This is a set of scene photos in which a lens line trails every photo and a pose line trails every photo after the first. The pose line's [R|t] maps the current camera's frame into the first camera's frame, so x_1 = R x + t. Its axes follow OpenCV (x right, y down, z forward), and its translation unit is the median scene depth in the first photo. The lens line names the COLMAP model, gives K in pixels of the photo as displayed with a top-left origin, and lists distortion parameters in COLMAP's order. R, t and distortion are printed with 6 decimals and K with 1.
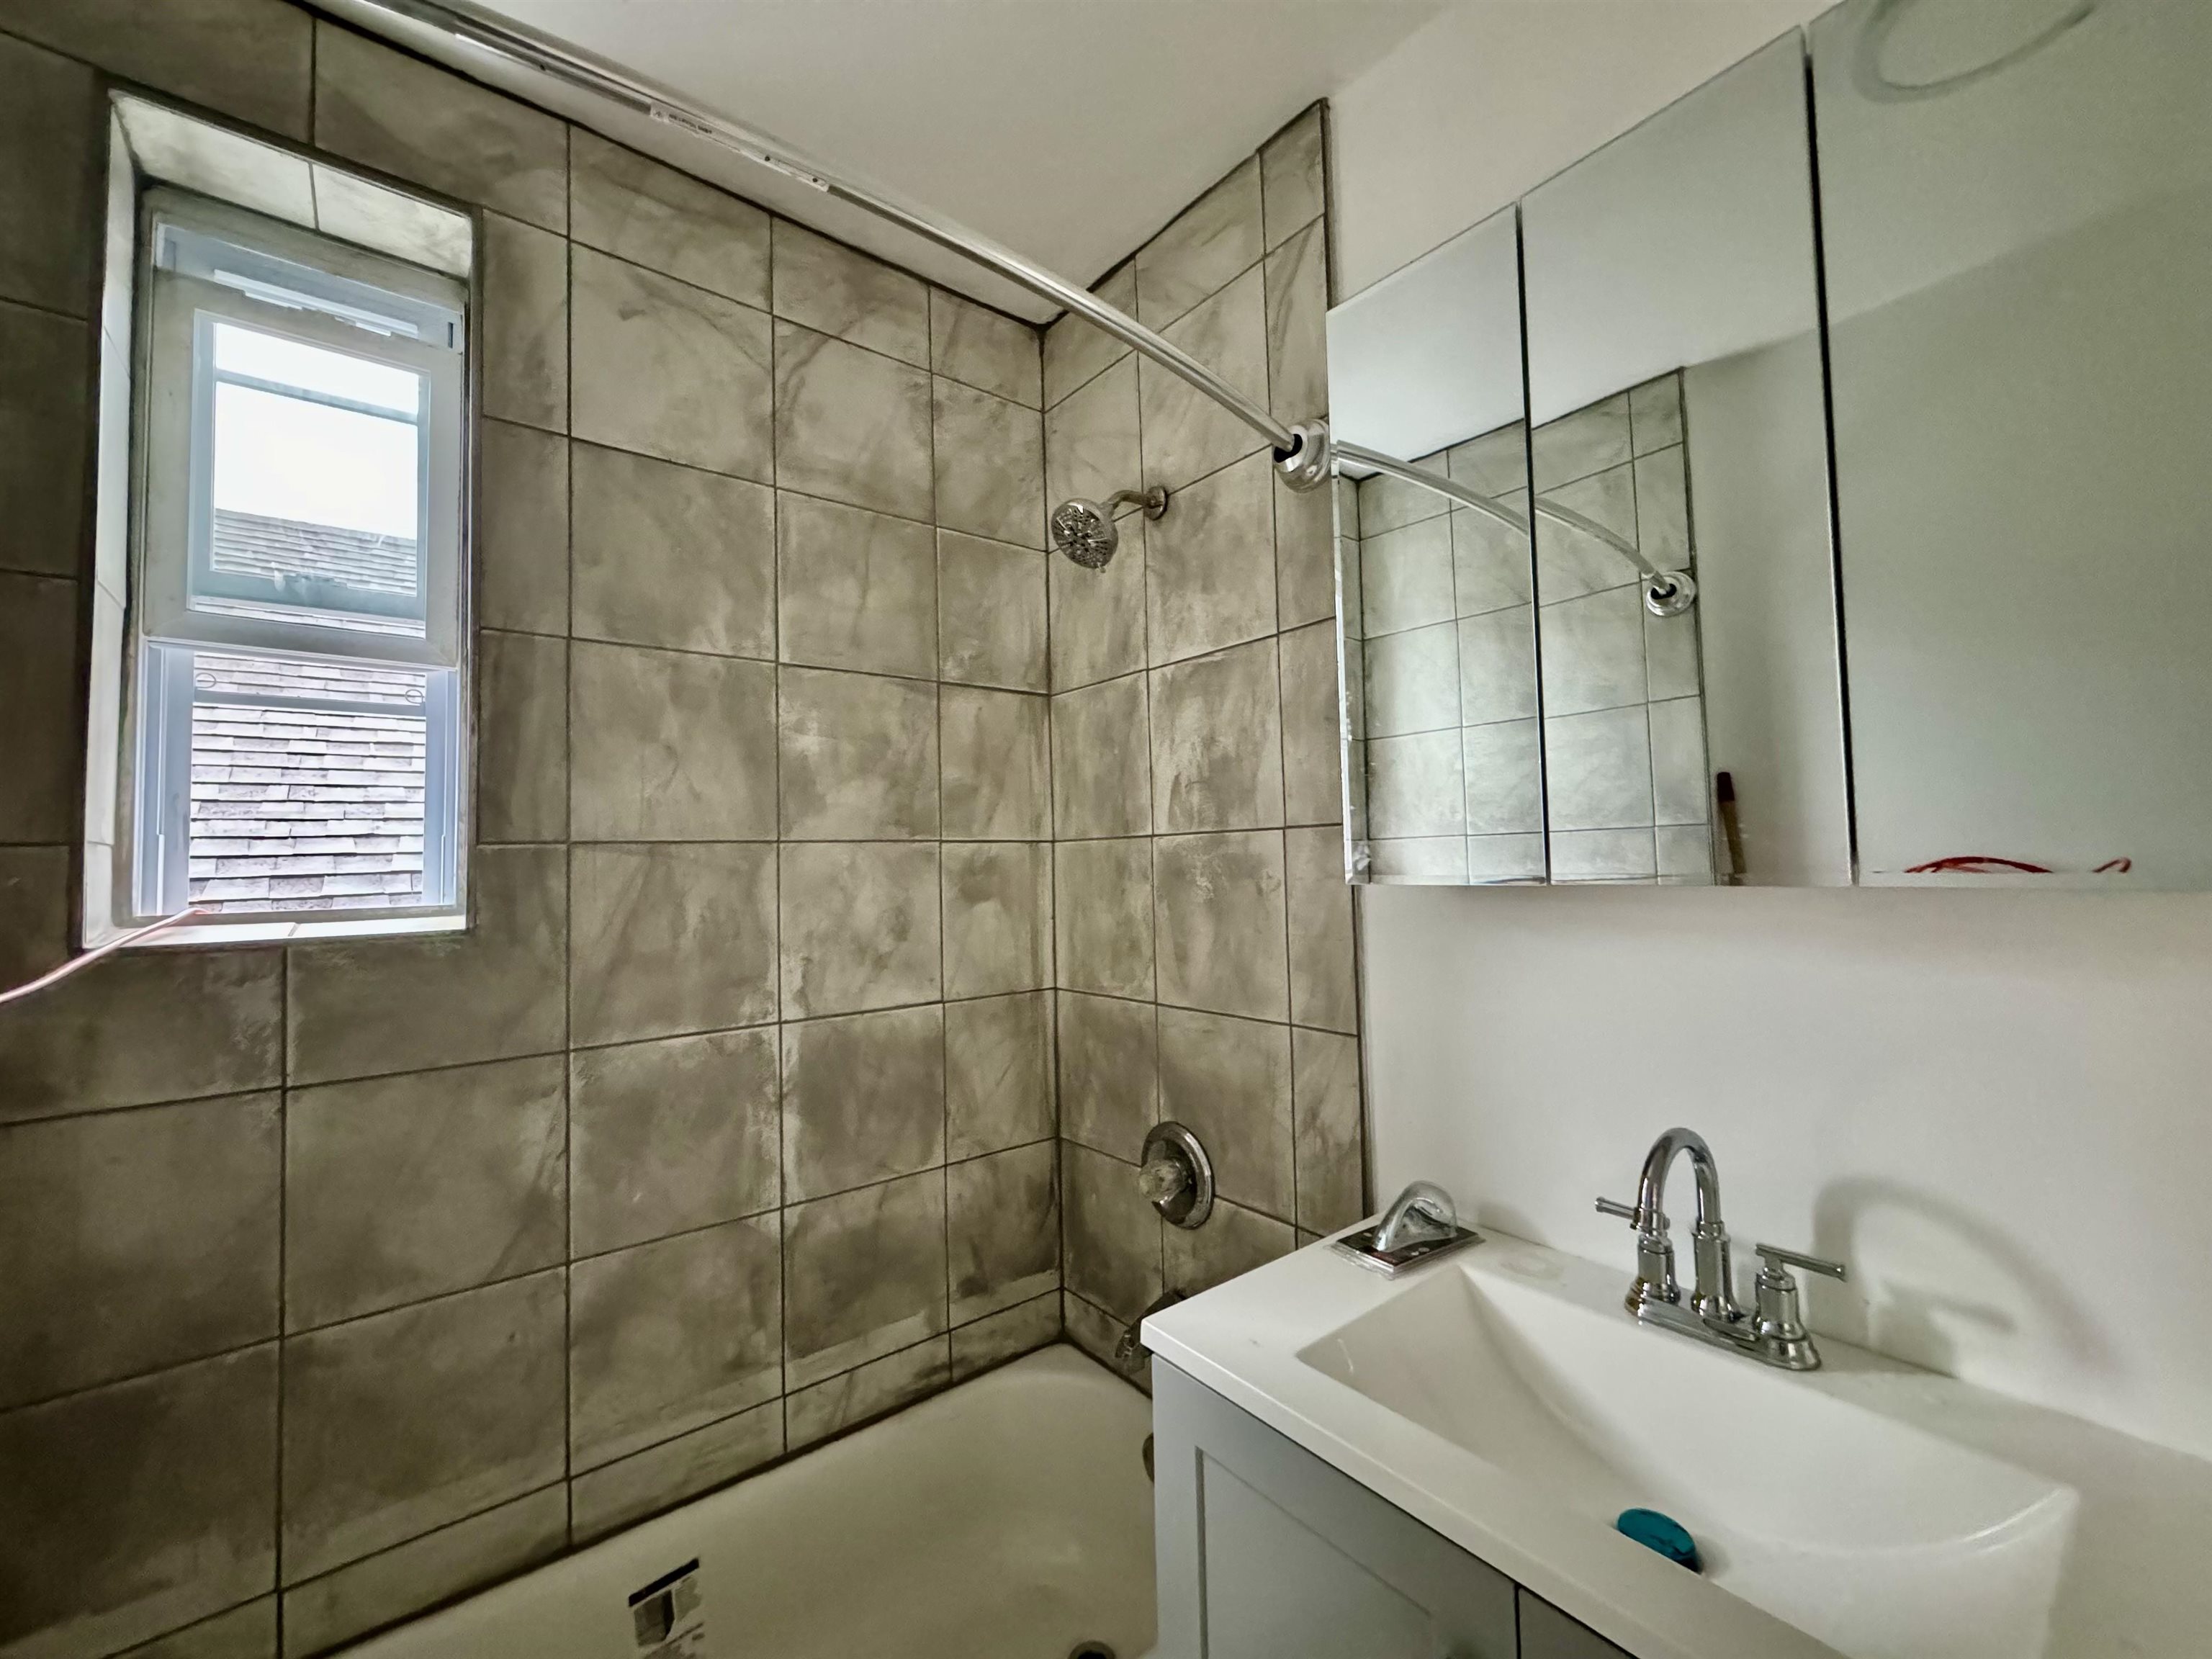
lens RADIAL K [[877.5, 0, 1105.1], [0, 877.5, 827.5], [0, 0, 1]] dist [-0.000894, 0.000277]
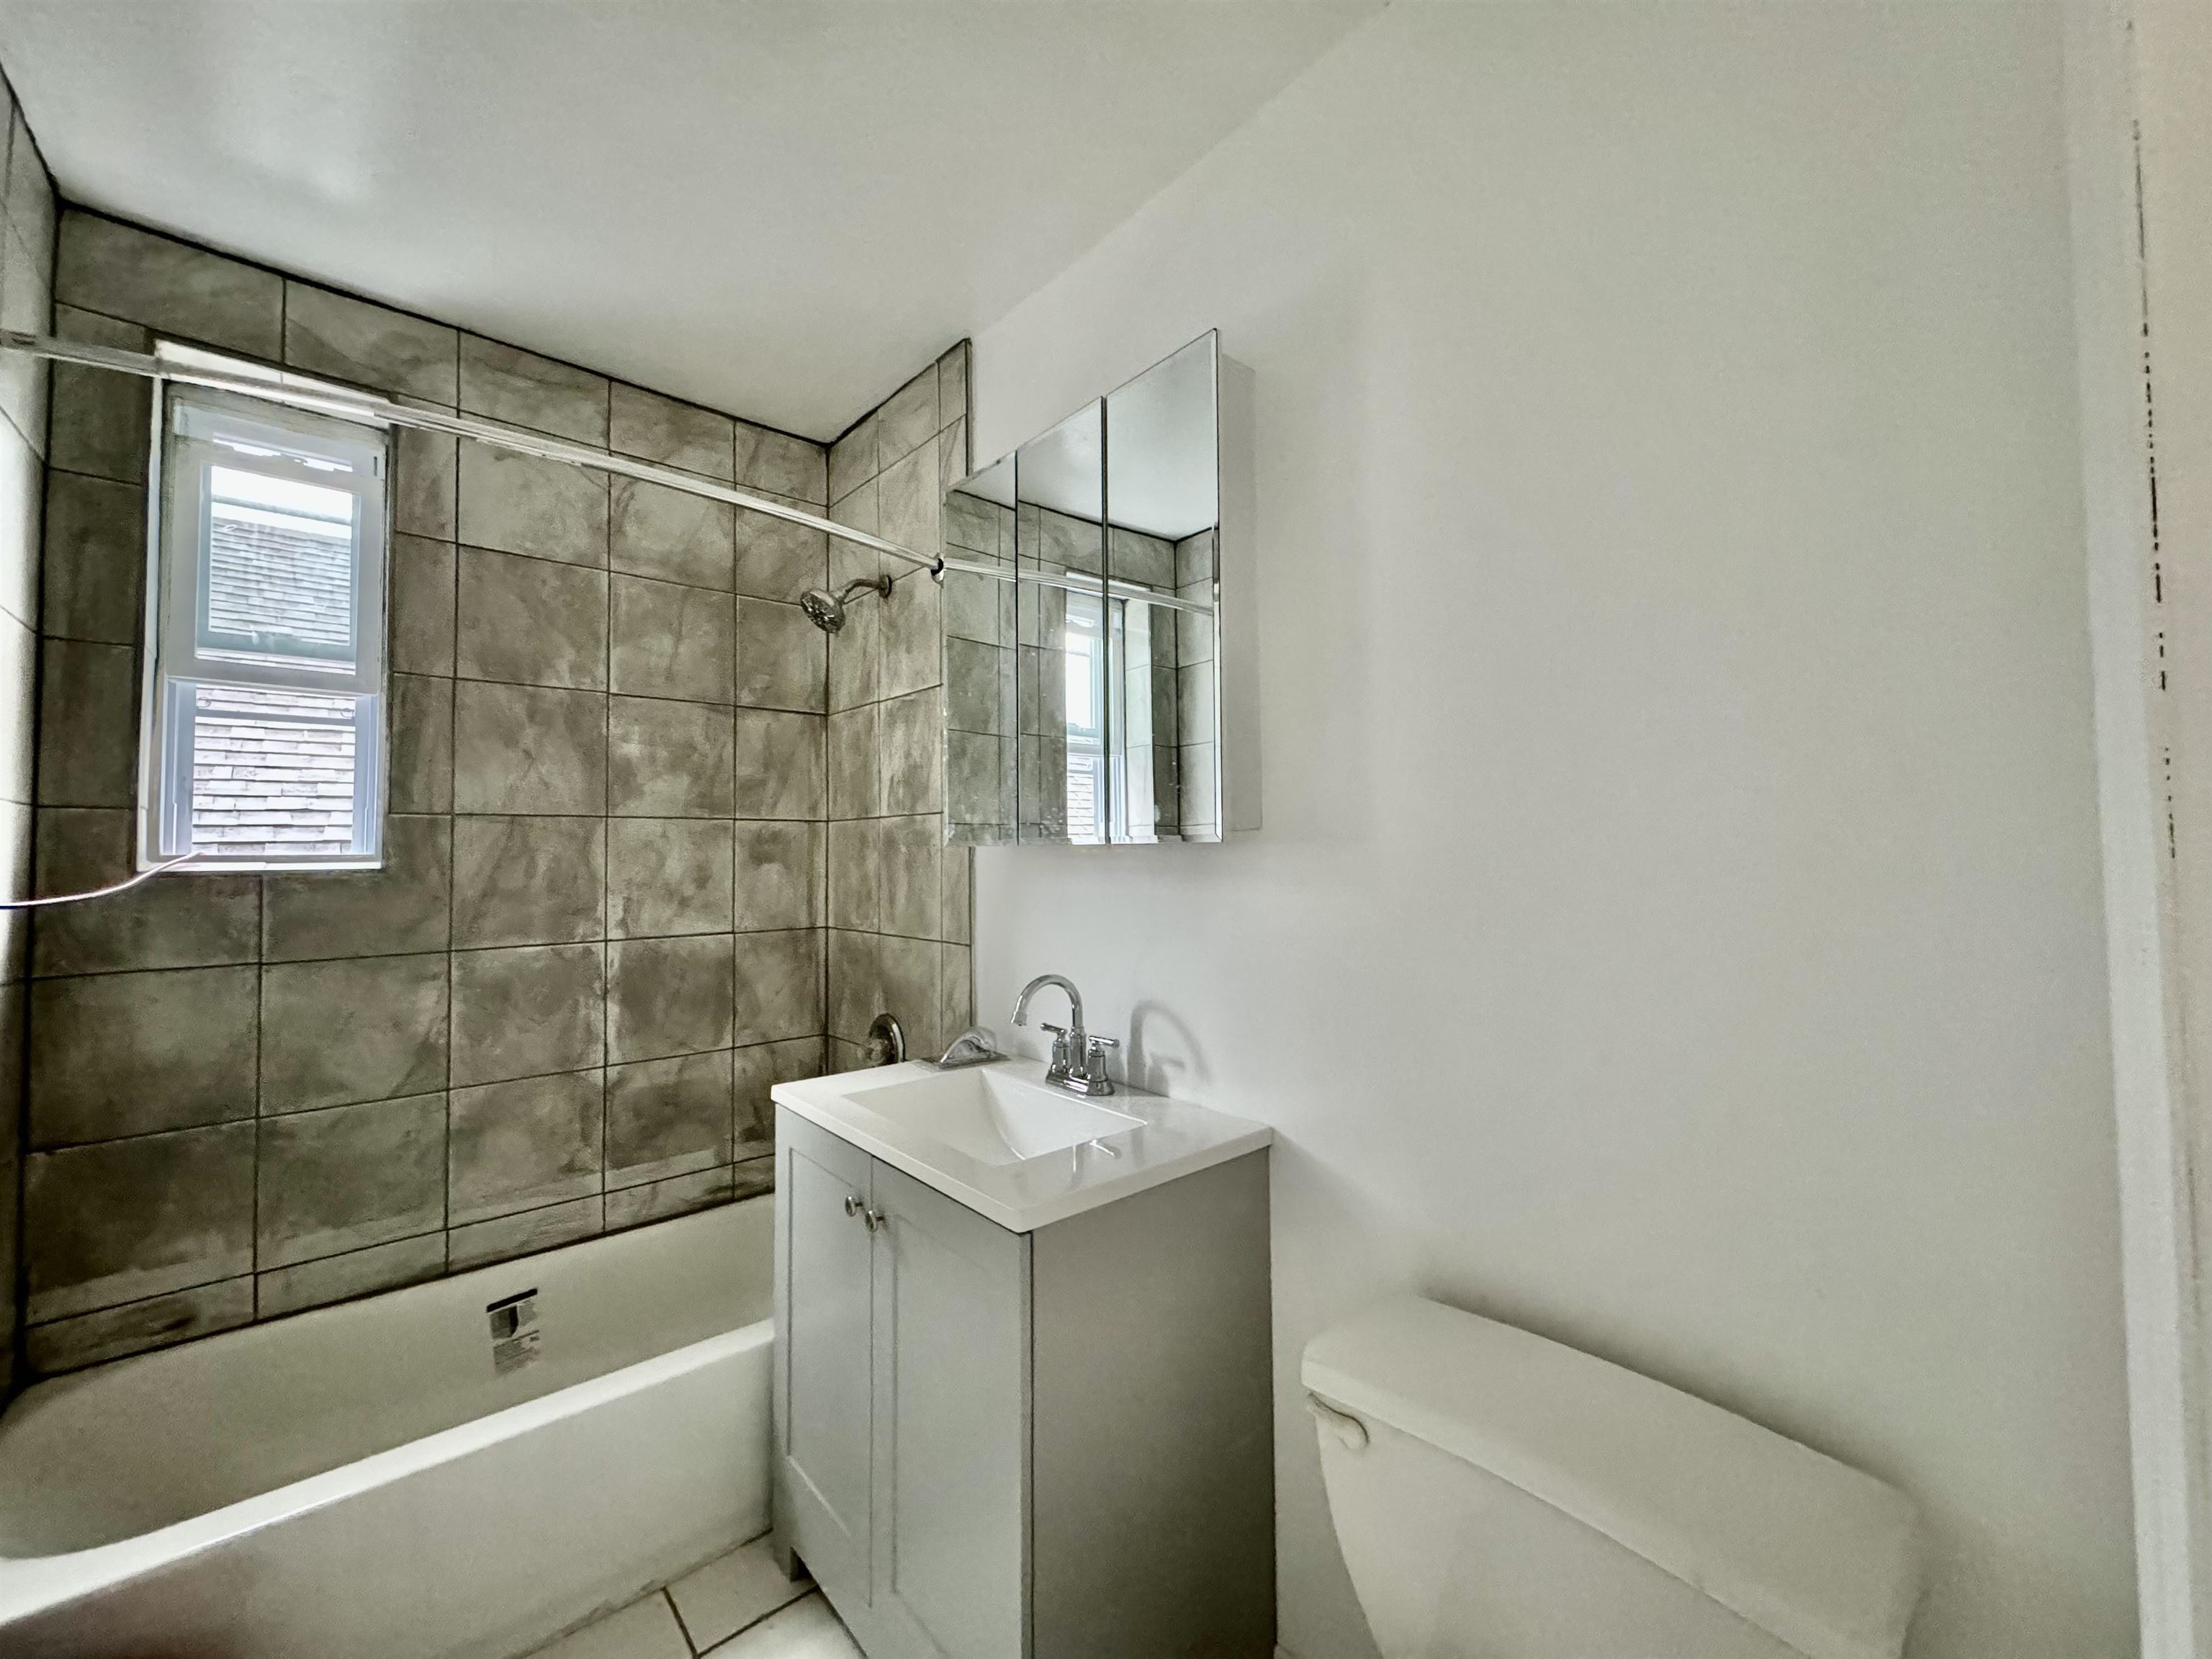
lens RADIAL K [[879.0, 0, 1105.6], [0, 879.0, 824.7], [0, 0, 1]] dist [-0.000521, 0.000297]
pose [[0.998661, 0.016341, 0.049089, 0.388922], [-0.016662, 0.999842, 0.006144, 0.006806], [-0.048981, -0.006954, 0.998776, -0.504225]]
